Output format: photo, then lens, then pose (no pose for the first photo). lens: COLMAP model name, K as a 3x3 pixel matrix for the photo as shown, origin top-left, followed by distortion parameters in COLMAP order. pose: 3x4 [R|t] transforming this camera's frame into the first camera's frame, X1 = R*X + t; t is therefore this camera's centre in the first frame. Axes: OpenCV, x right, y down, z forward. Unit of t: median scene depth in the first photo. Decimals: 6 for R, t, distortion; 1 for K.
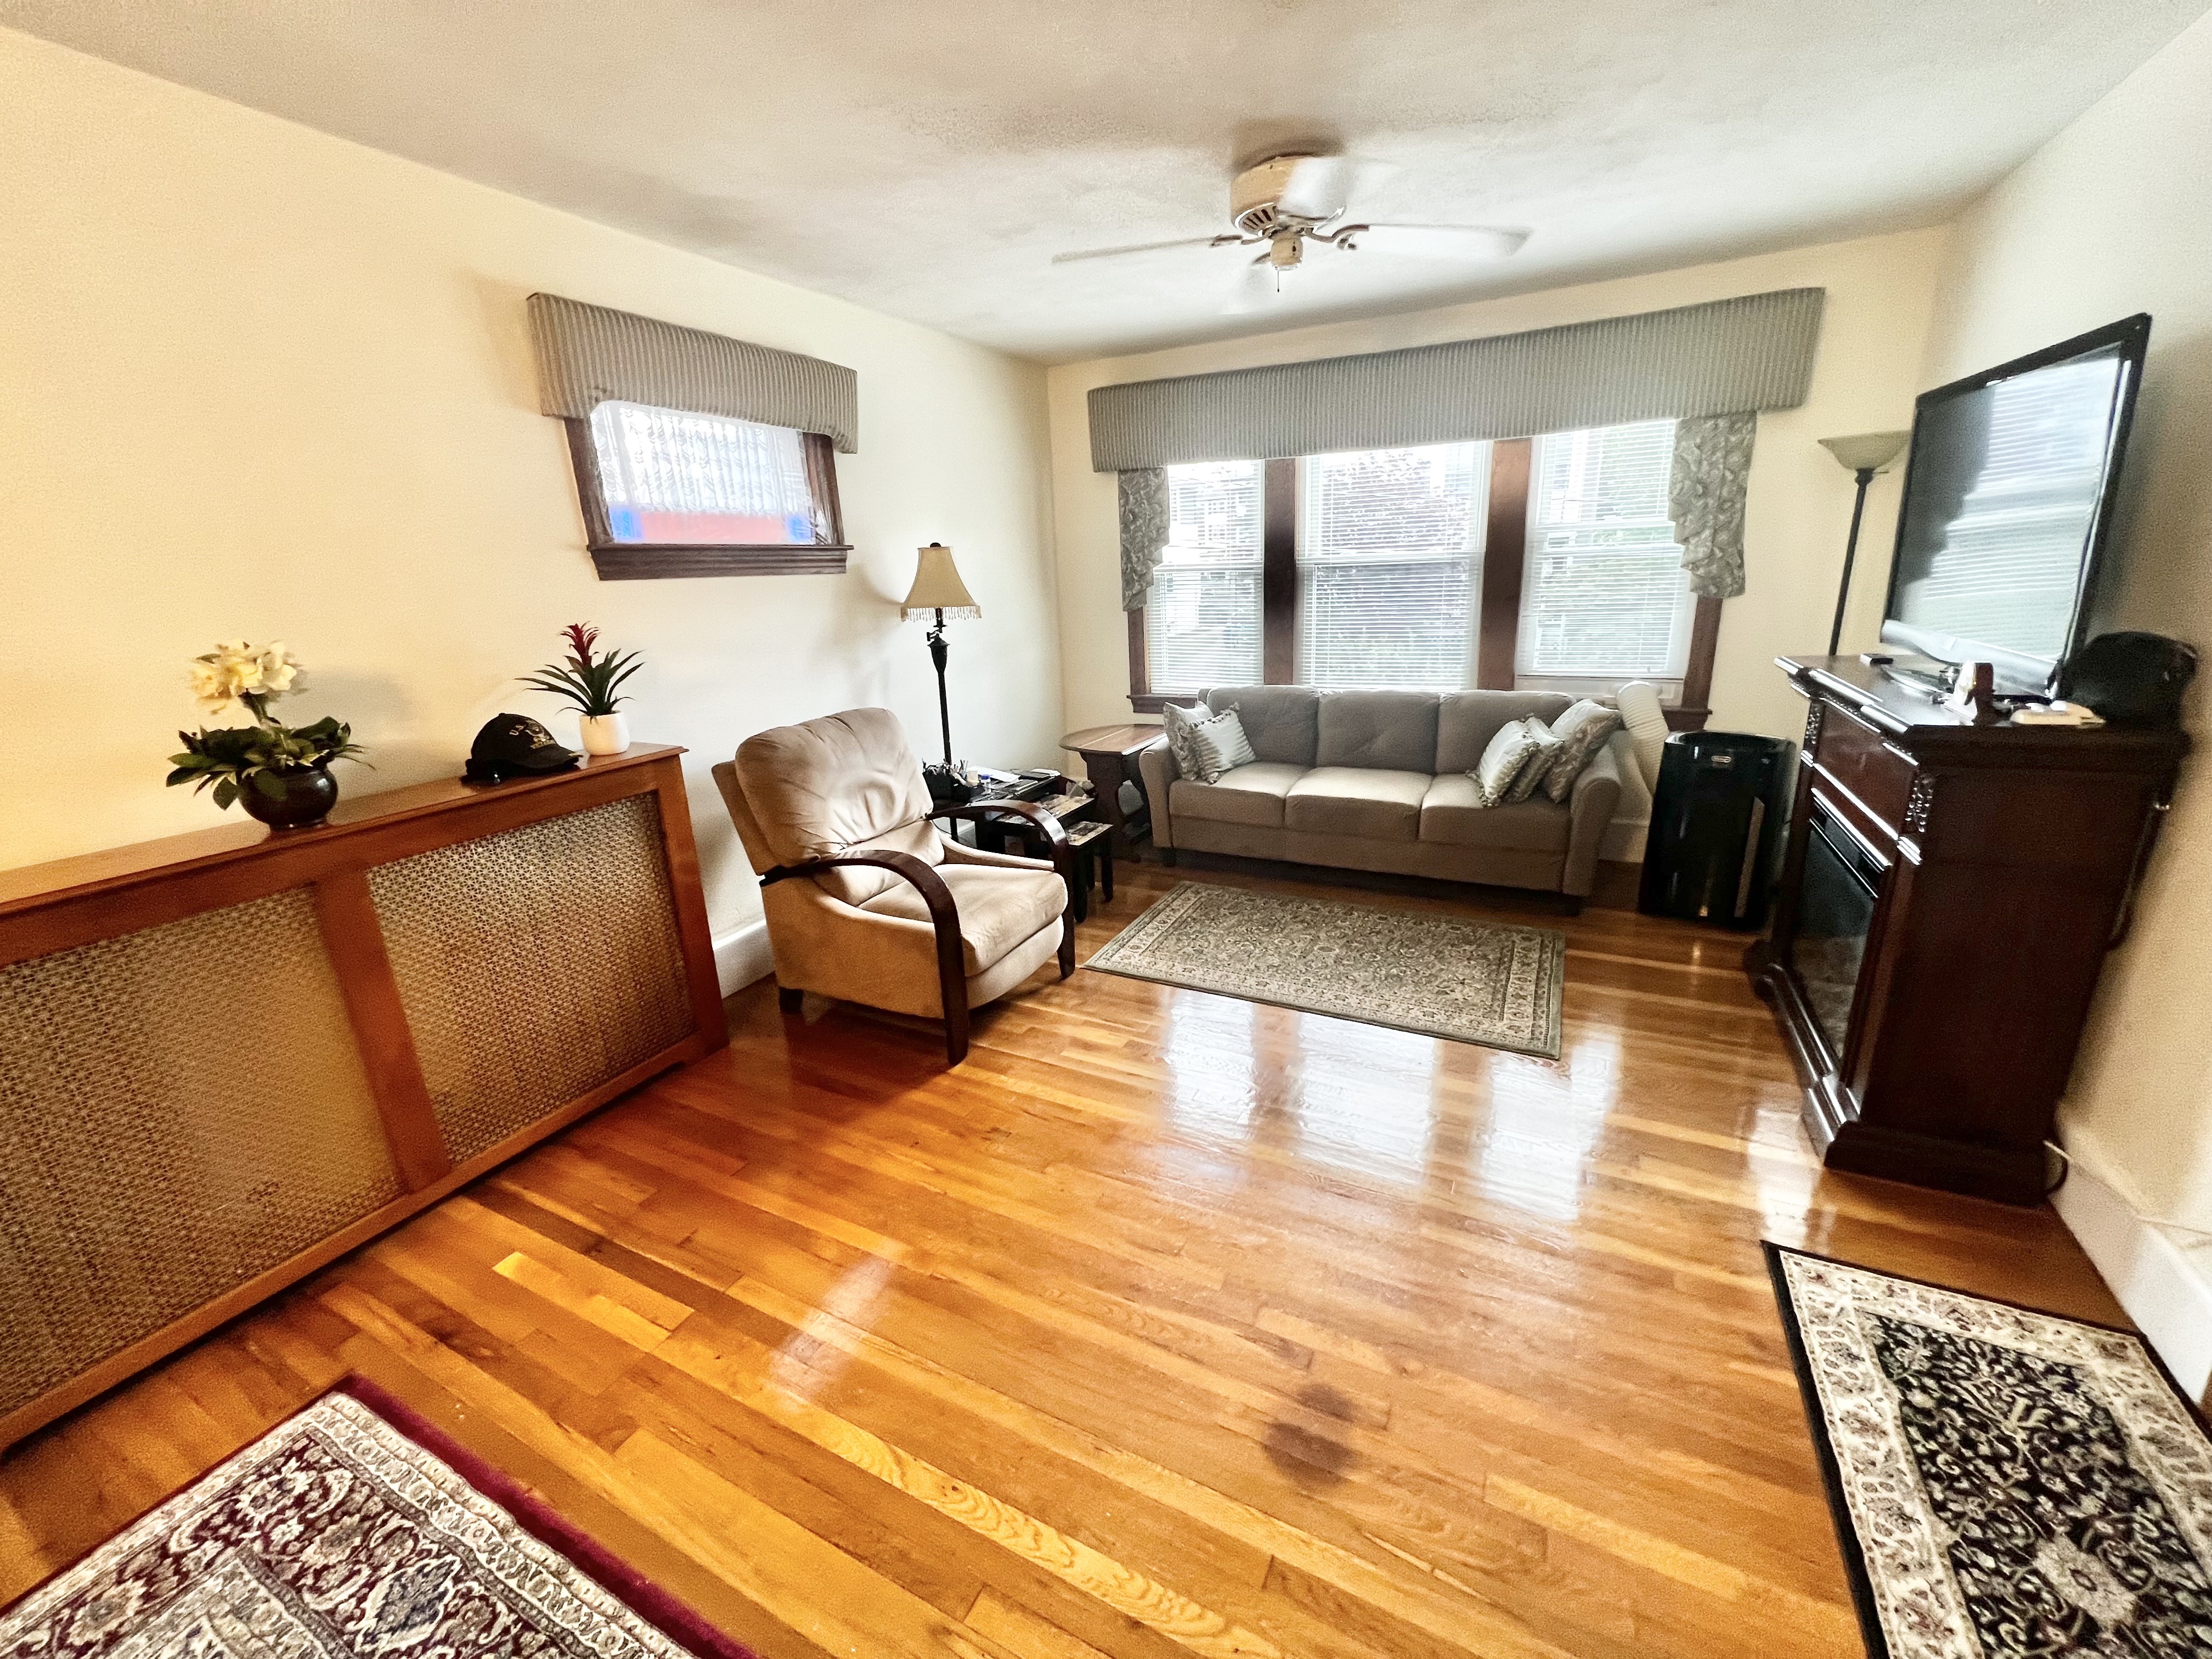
lens RADIAL K [[887.9, 0, 1104.5], [0, 887.9, 827.3], [0, 0, 1]] dist [-0.001072, 0.000446]
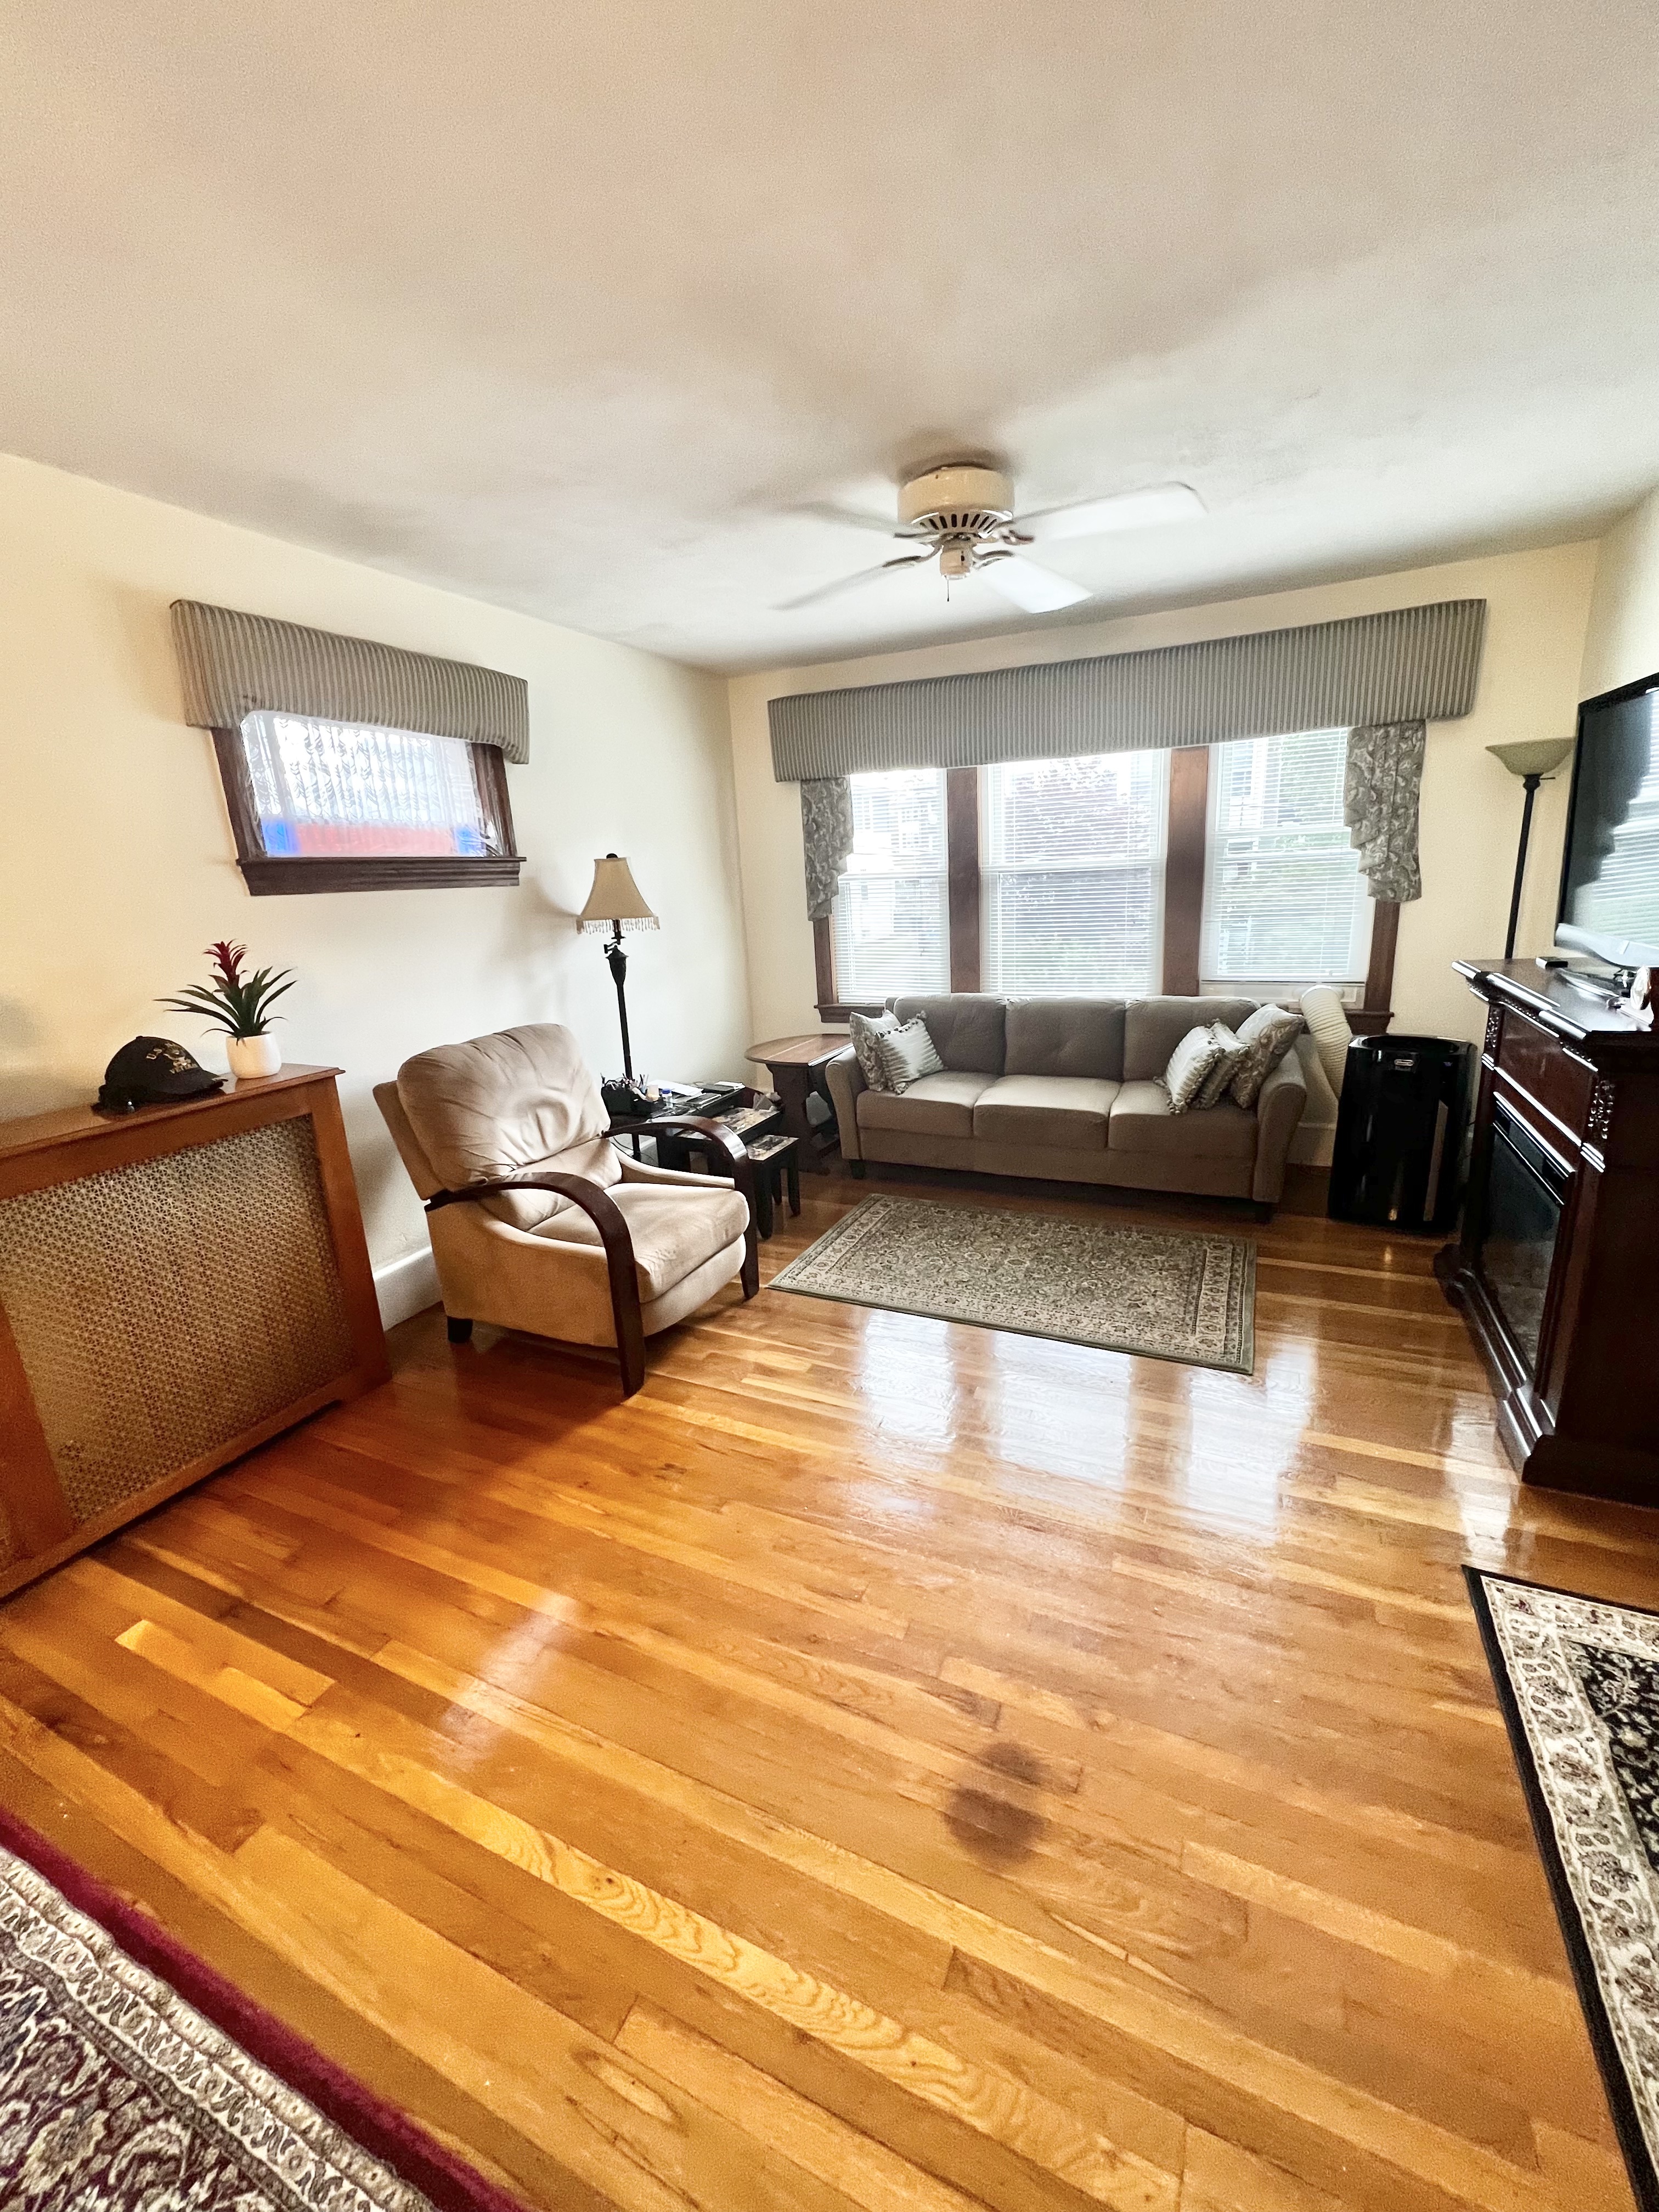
lens RADIAL K [[887.9, 0, 833.3], [0, 887.9, 1105.3], [0, 0, 1]] dist [-0.001072, 0.000446]
pose [[0.999343, -0.016395, 0.032326, 0.032377], [0.017406, 0.999360, -0.031267, -0.014645], [-0.031793, 0.031809, 0.998988, 0.039944]]
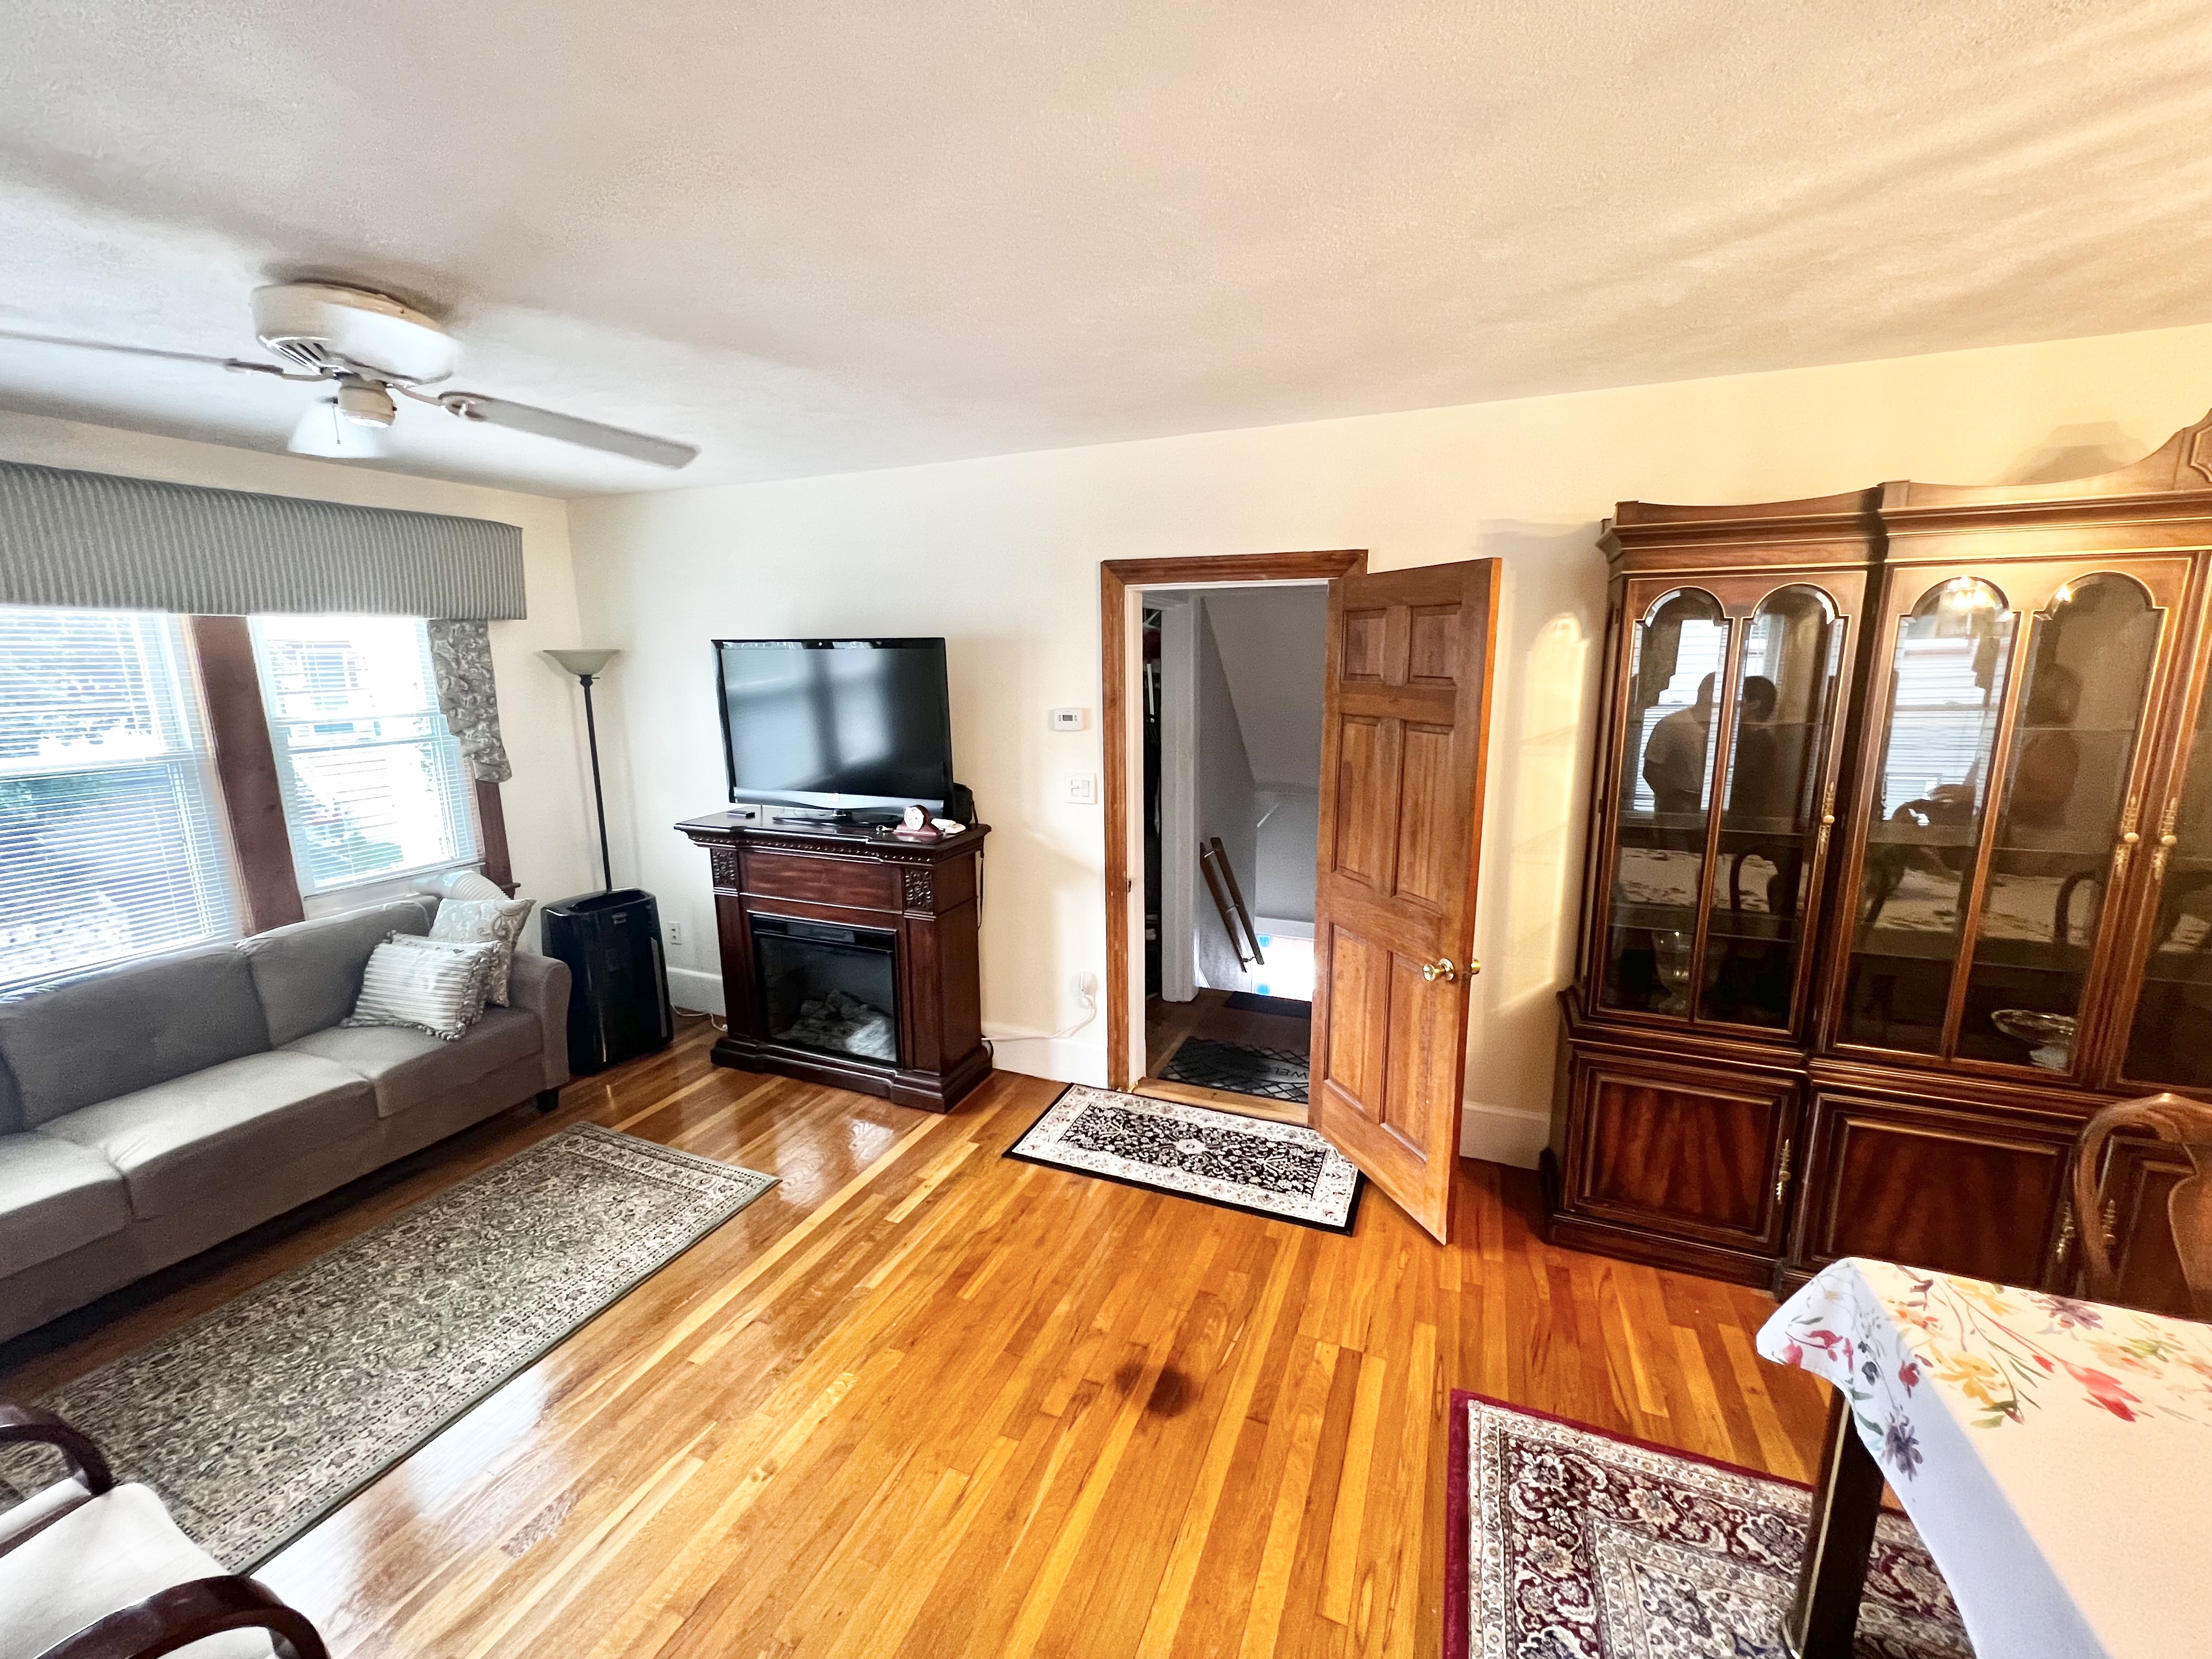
lens RADIAL K [[887.9, 0, 1104.5], [0, 887.9, 827.3], [0, 0, 1]] dist [-0.001072, 0.000446]
pose [[-0.074618, -0.143820, 0.986787, -0.756122], [0.297981, 0.941119, 0.159697, -0.290942], [-0.951651, 0.305960, -0.027369, 0.638358]]
